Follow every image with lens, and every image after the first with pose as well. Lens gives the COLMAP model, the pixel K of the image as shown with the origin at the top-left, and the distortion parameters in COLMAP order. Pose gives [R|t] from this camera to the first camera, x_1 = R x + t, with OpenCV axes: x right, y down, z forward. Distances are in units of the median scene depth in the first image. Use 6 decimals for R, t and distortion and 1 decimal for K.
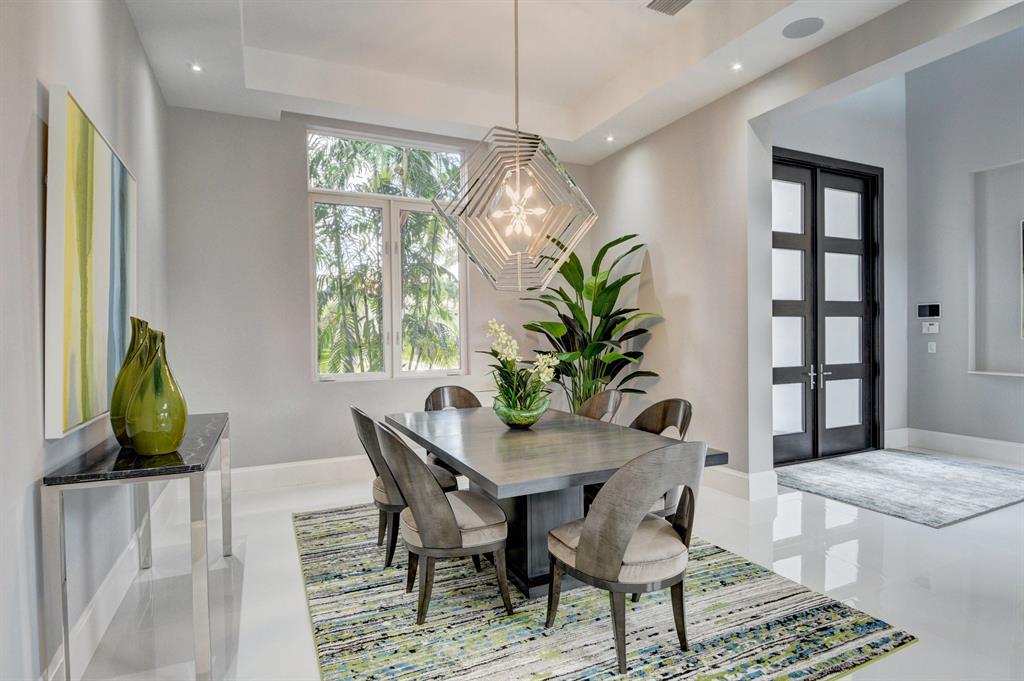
lens RADIAL K [[532.7, 0, 510.6], [0, 532.7, 338.7], [0, 0, 1]] dist [0.023951, -0.034409]
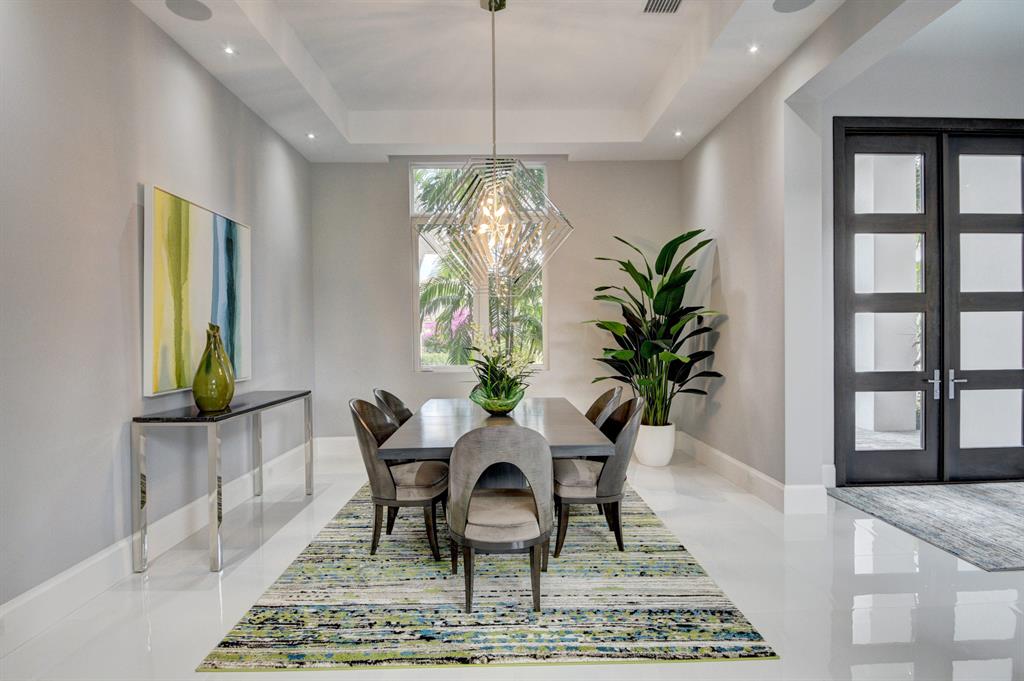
lens RADIAL K [[532.9, 0, 512.3], [0, 532.9, 341.8], [0, 0, 1]] dist [0.028615, -0.046176]
pose [[0.913434, 0.007423, -0.406920, 0.398849], [-0.003199, 0.999934, 0.011059, -0.003130], [0.406975, -0.008800, 0.913397, -0.033095]]
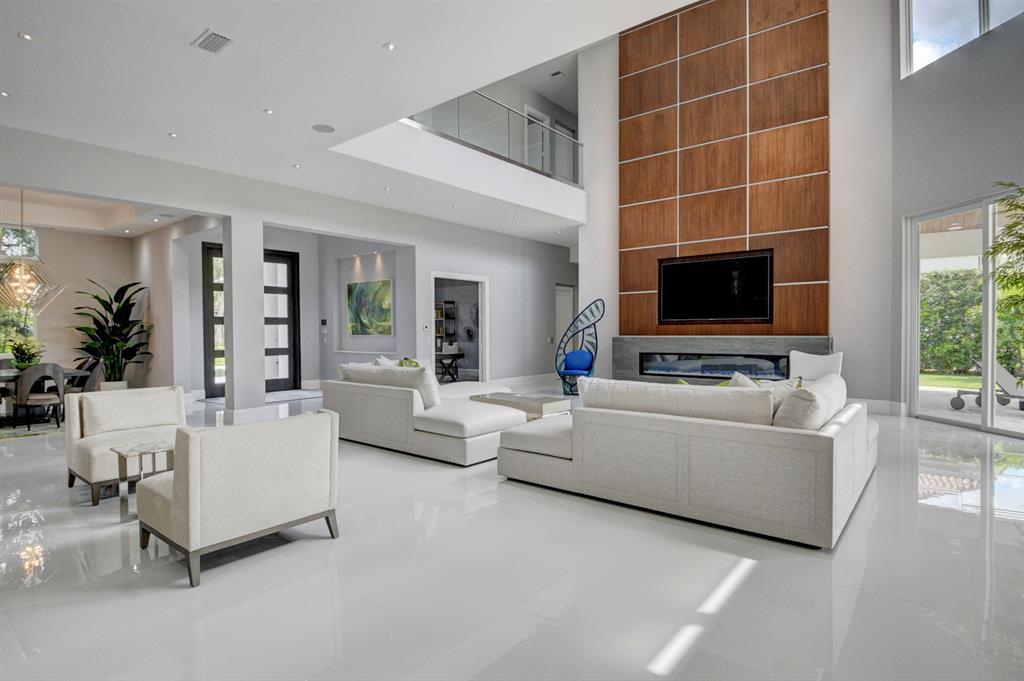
lens RADIAL K [[532.7, 0, 510.6], [0, 532.7, 338.7], [0, 0, 1]] dist [0.023951, -0.034409]
pose [[0.901730, -0.001973, 0.432296, 0.770784], [0.000070, 0.999990, 0.004419, 0.004715], [-0.432300, -0.003955, 0.901721, -1.717602]]
